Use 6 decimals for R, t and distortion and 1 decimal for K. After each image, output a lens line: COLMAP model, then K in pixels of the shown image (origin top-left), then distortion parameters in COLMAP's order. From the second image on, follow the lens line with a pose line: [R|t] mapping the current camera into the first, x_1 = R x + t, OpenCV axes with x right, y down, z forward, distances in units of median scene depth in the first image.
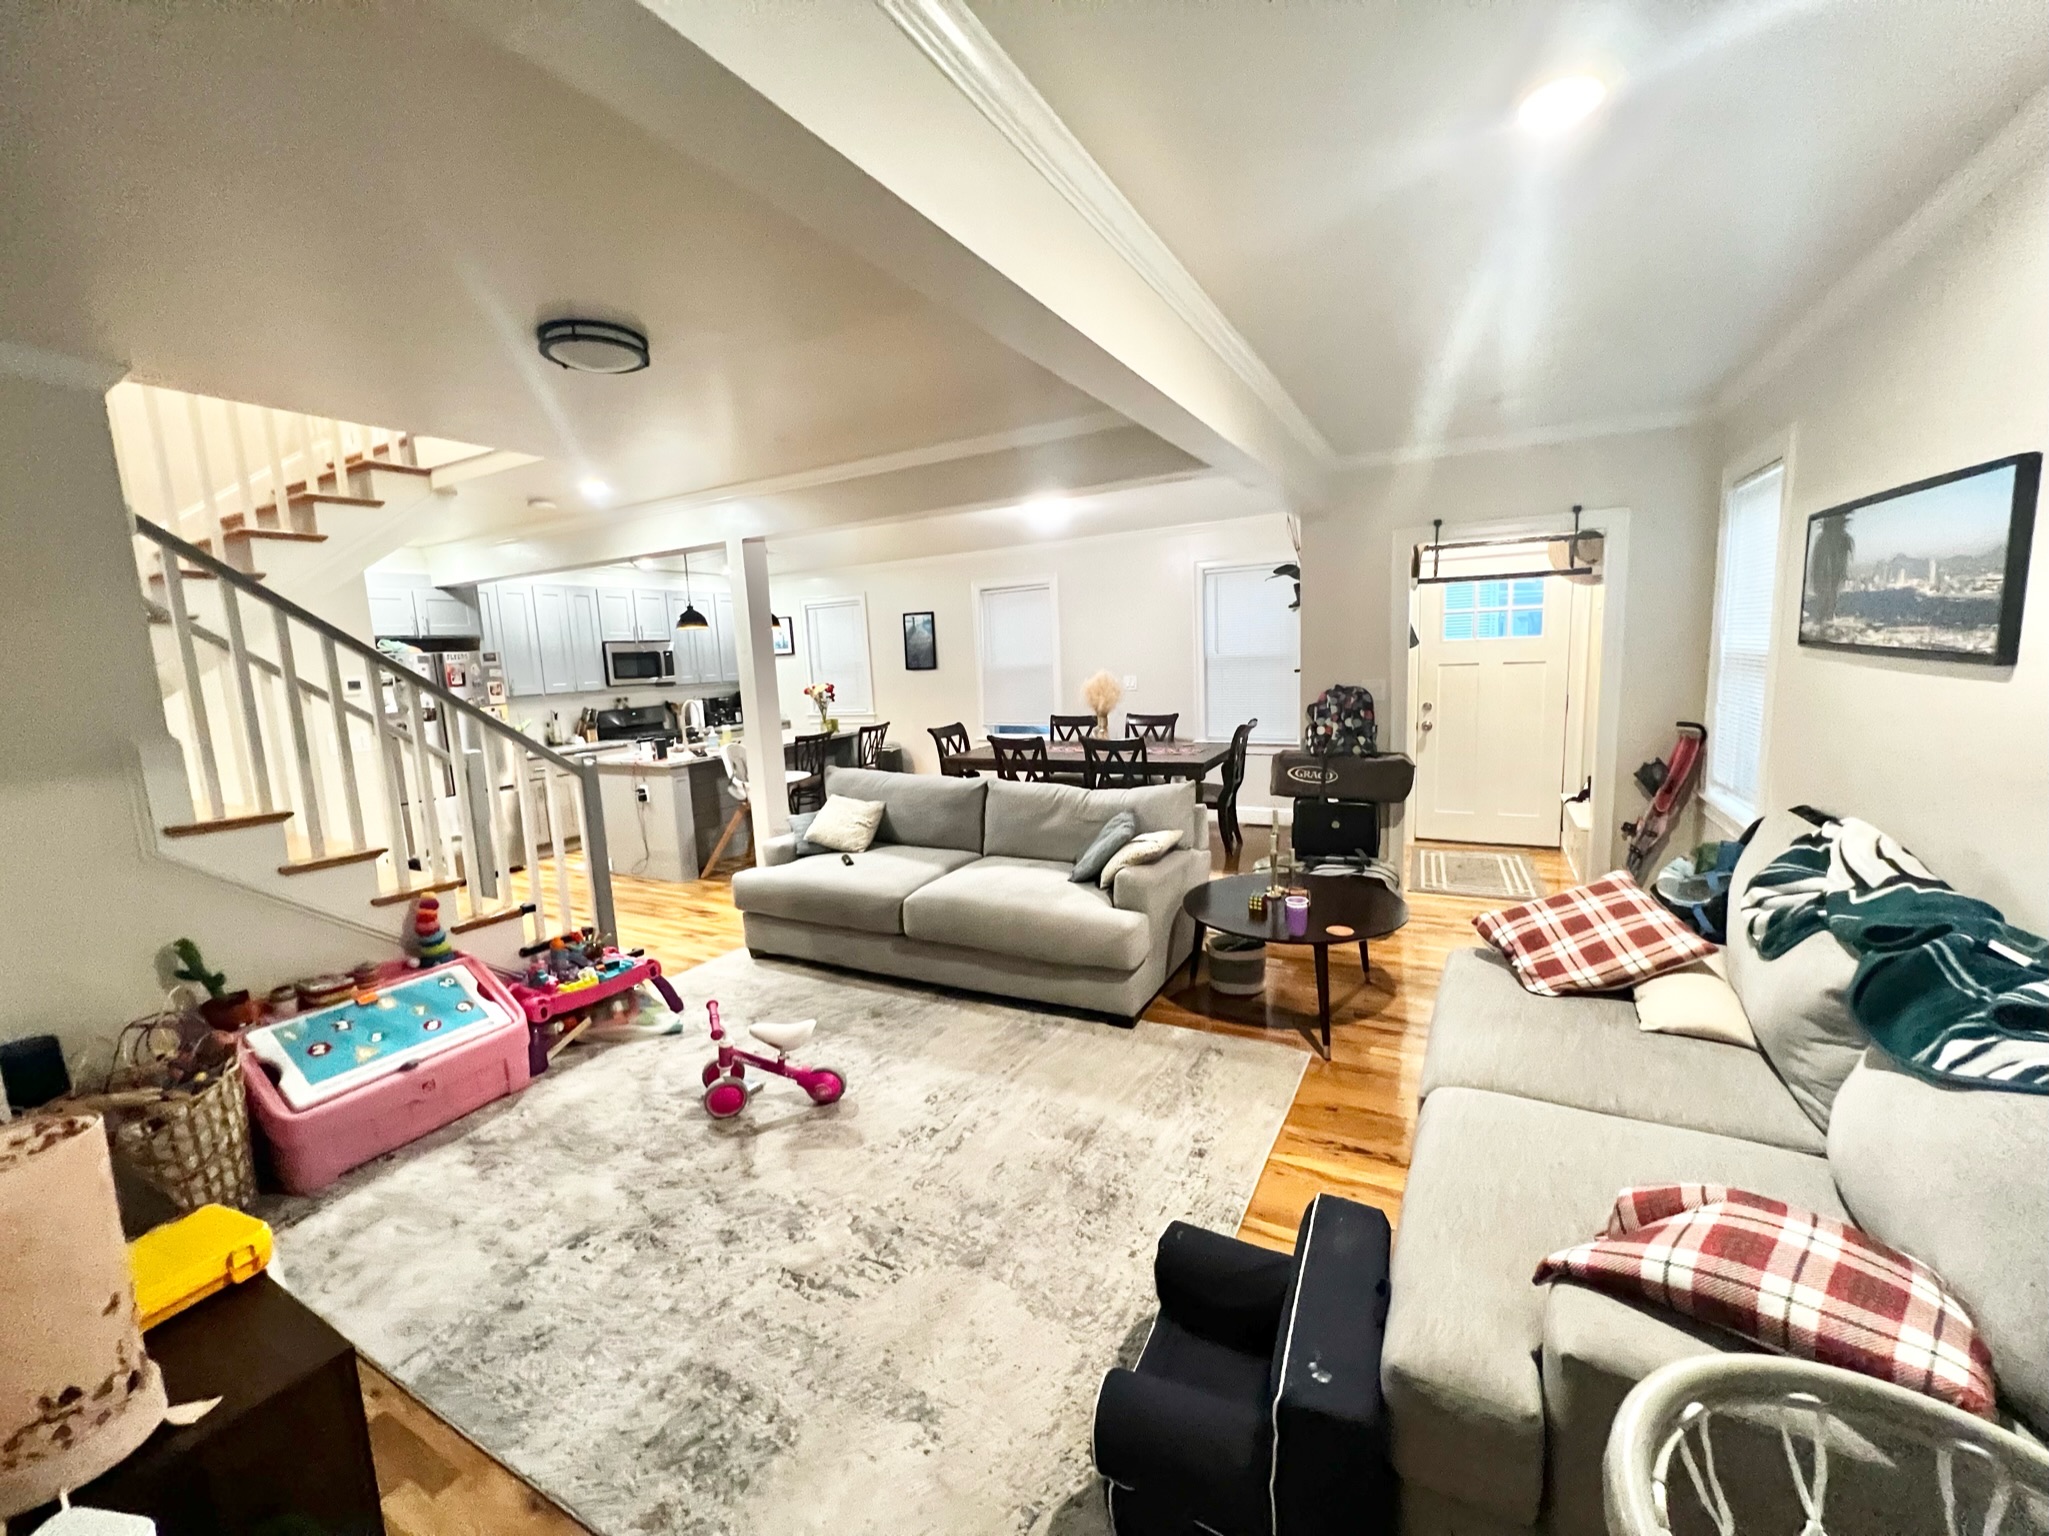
lens RADIAL K [[818.0, 0, 1027.5], [0, 818.0, 762.6], [0, 0, 1]] dist [-0.004151, 0.001237]
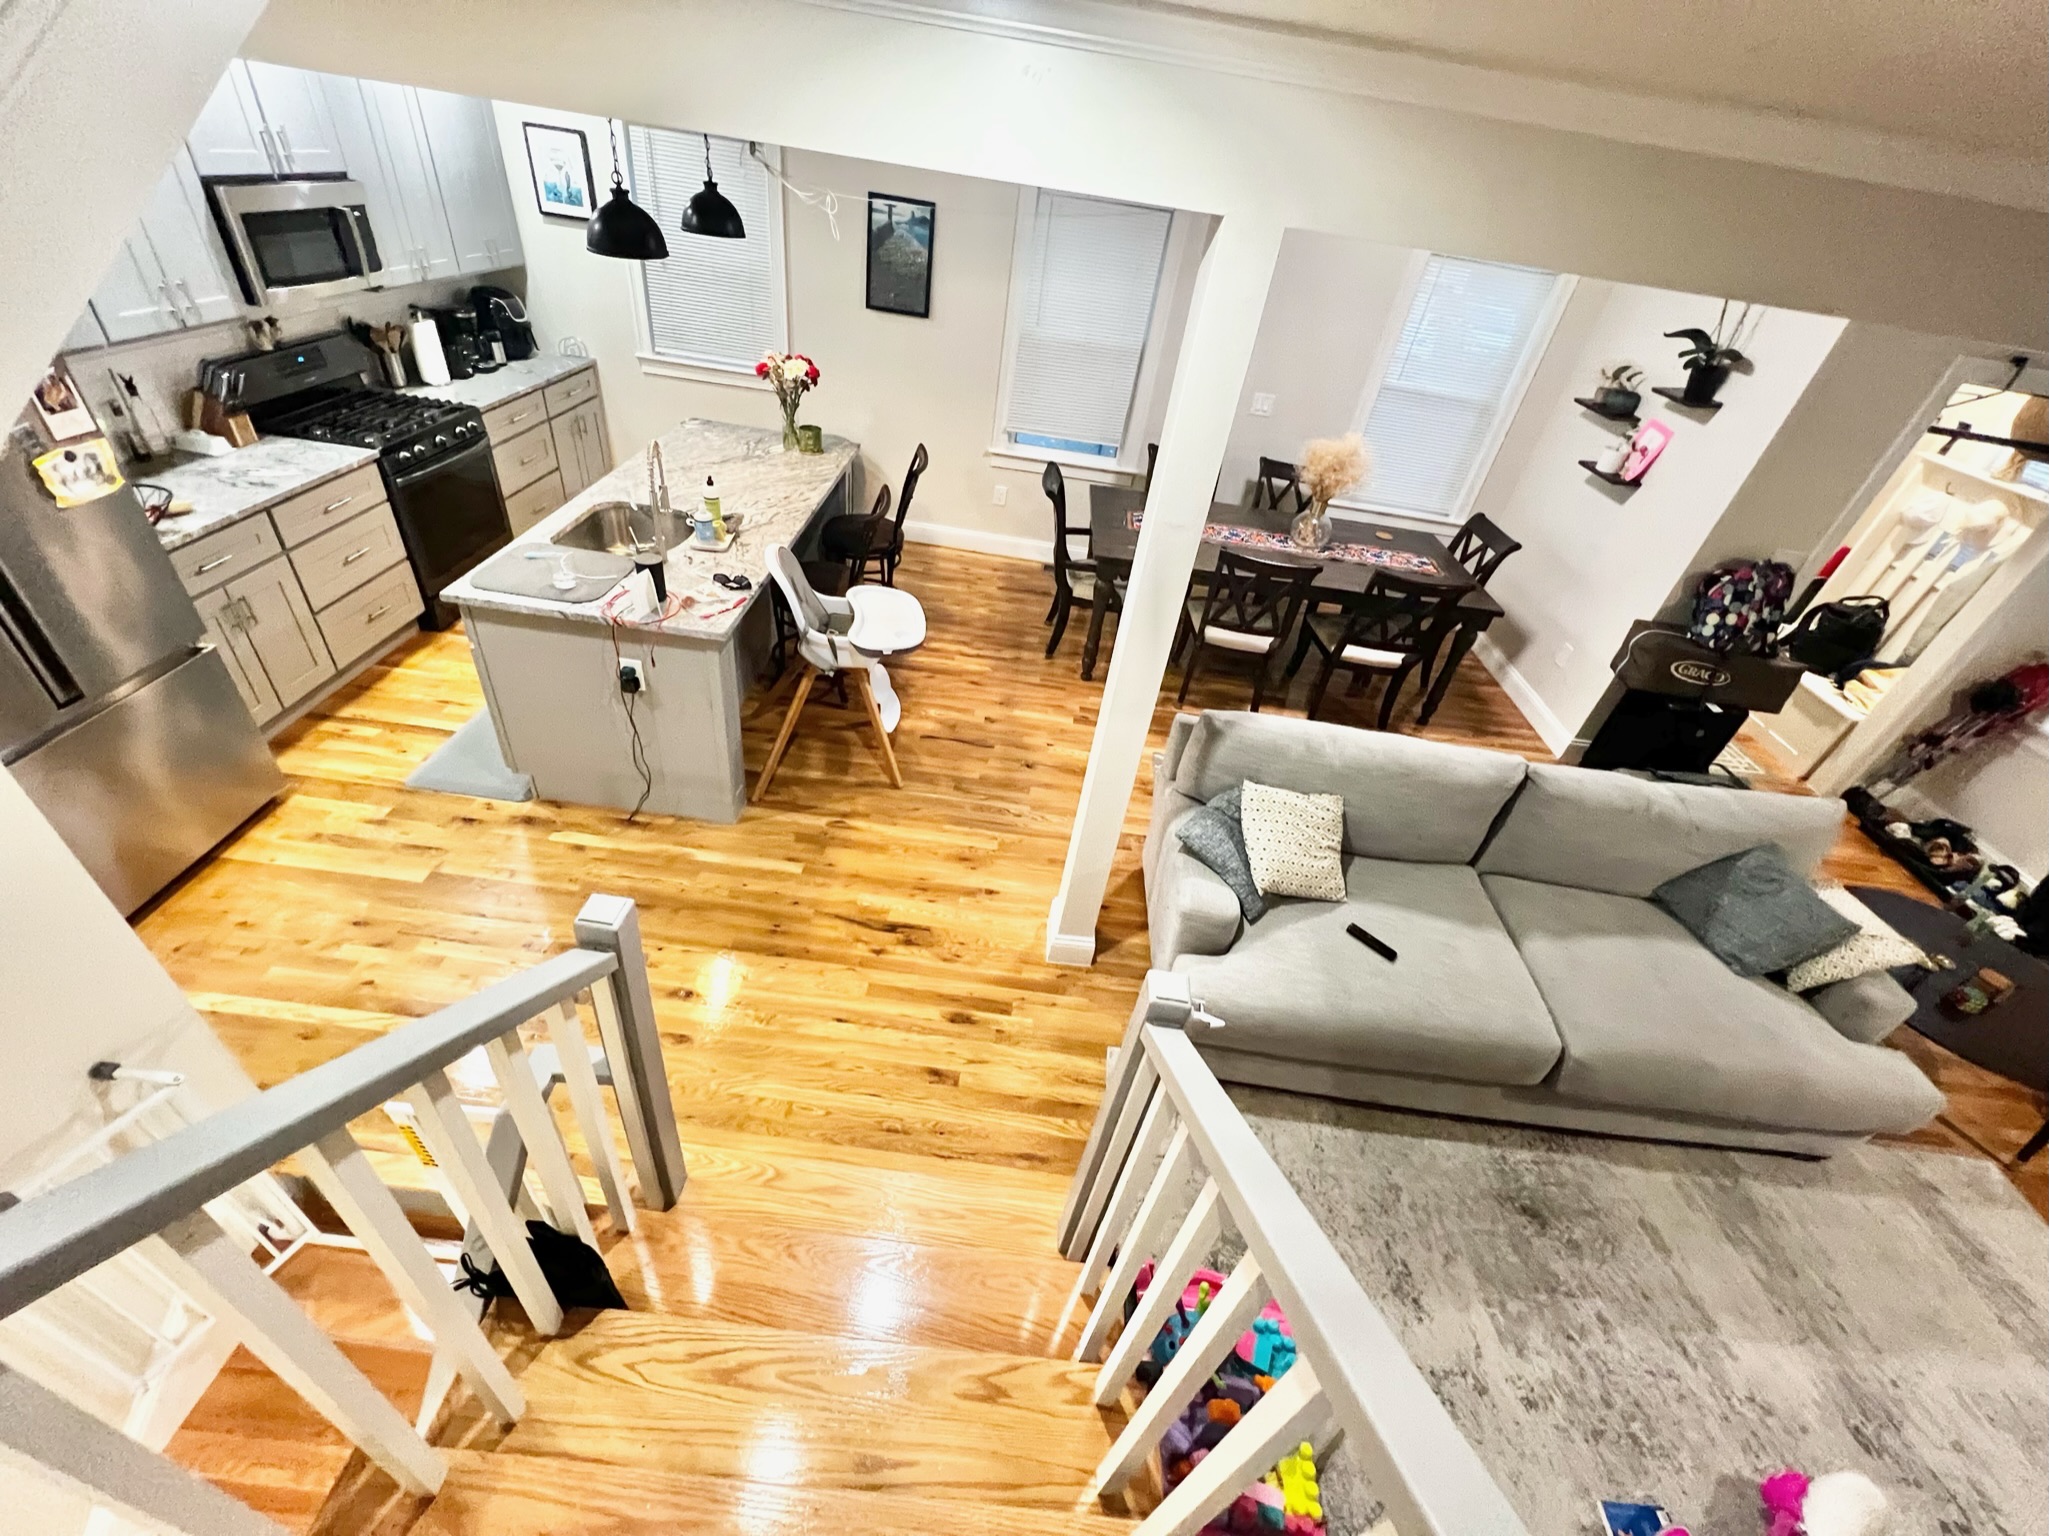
lens RADIAL K [[825.4, 0, 1024.9], [0, 825.4, 761.9], [0, 0, 1]] dist [-0.003215, 0.000414]
pose [[0.887674, -0.125409, 0.443066, -0.464814], [-0.114349, 0.872023, 0.475920, -0.166396], [-0.446049, -0.473126, 0.759732, 0.486735]]
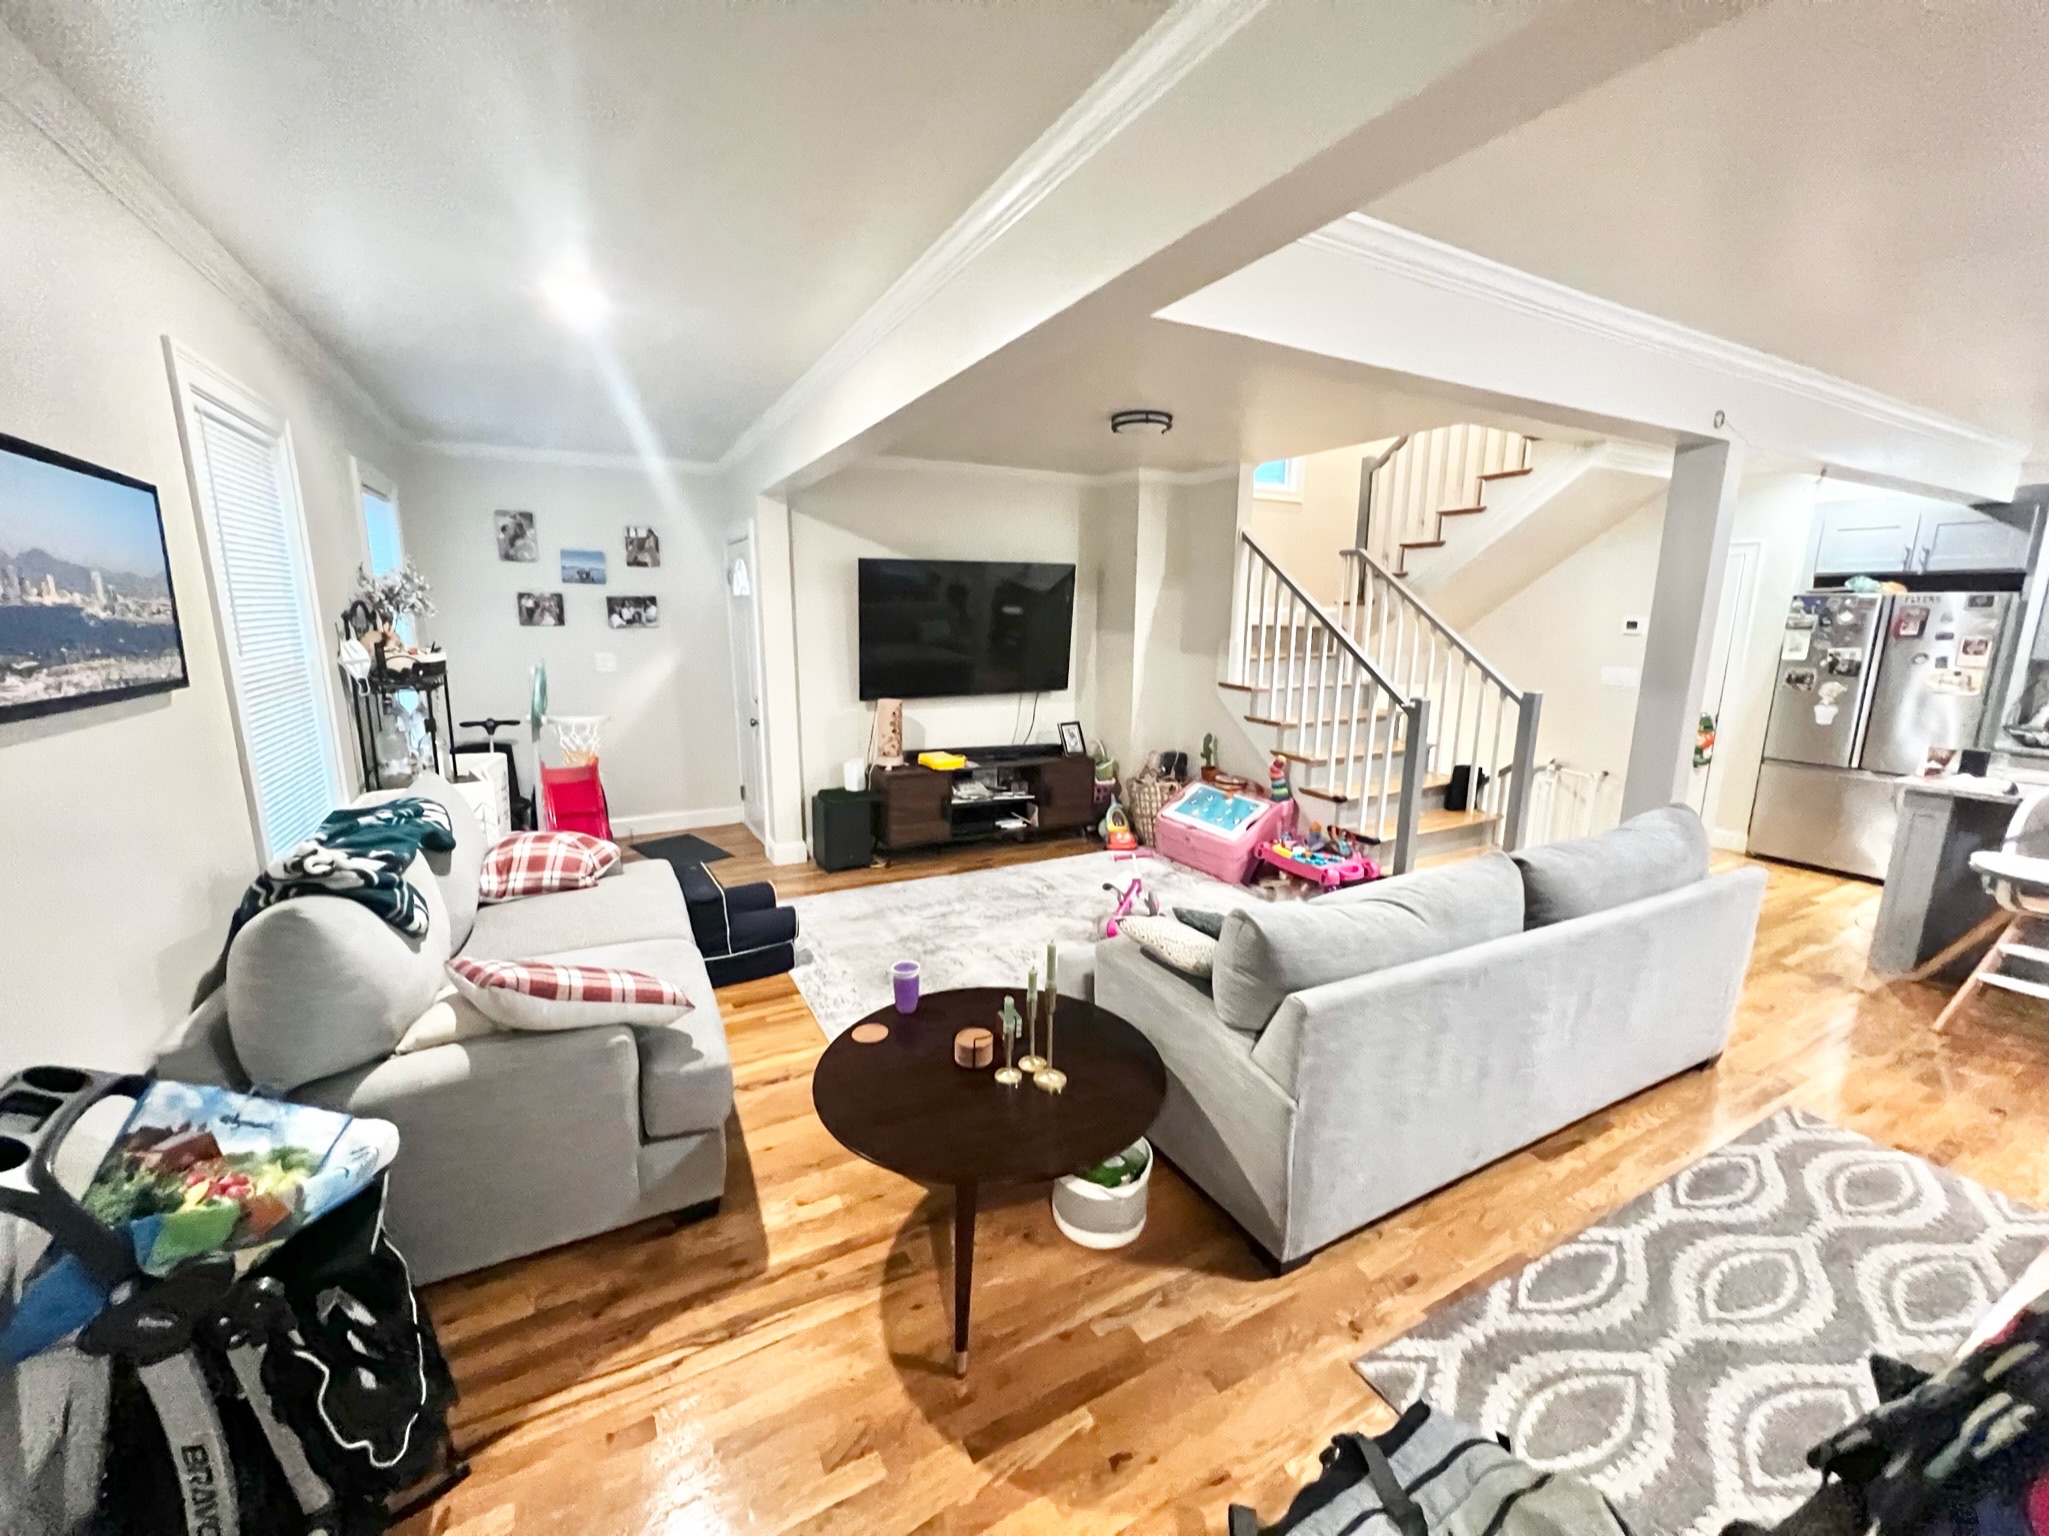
lens RADIAL K [[818.0, 0, 1016.9], [0, 818.0, 760.8], [0, 0, 1]] dist [-0.004151, 0.001237]
pose [[-0.548855, 0.196409, -0.812516, 0.416951], [-0.096325, 0.950669, 0.294872, -0.125003], [0.830349, 0.240108, -0.502860, 0.689423]]
